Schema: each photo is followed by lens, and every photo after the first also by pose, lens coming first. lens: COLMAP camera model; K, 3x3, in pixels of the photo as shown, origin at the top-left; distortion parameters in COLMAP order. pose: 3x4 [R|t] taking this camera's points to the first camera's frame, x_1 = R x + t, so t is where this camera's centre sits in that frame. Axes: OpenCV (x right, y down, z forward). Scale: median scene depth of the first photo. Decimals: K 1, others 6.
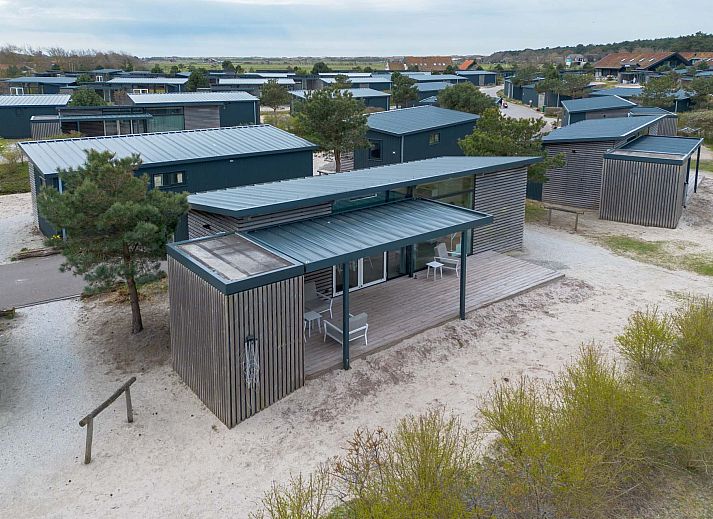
lens RADIAL K [[539.9, 0, 356.5], [0, 539.9, 259.5], [0, 0, 1]] dist [0.081862, -0.001923]
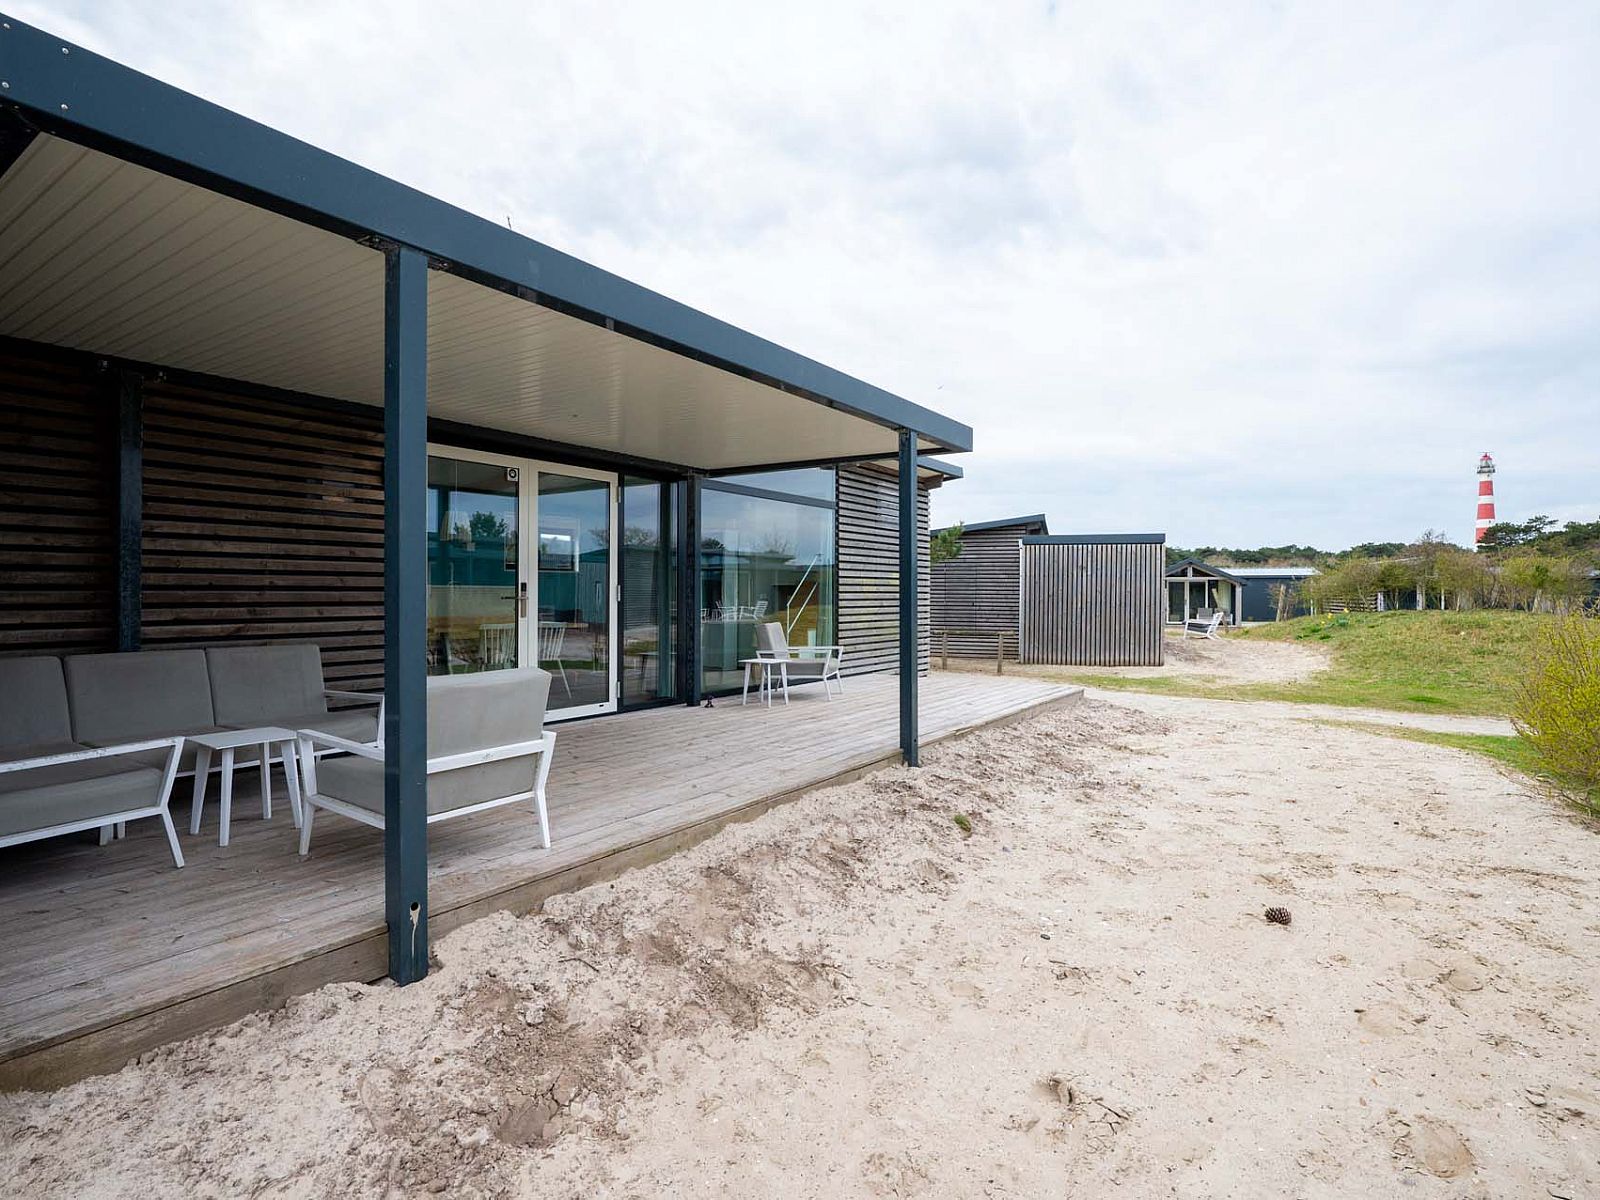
lens RADIAL K [[825.3, 0, 800.0], [0, 825.3, 600.0], [0, 0, 1]] dist [-0.020596, -0.000224]
pose [[0.953475, 0.000926, 0.301470, 0.016471], [0.096283, 0.946689, -0.307425, 0.174043], [-0.285683, 0.322149, 0.902555, 0.691850]]
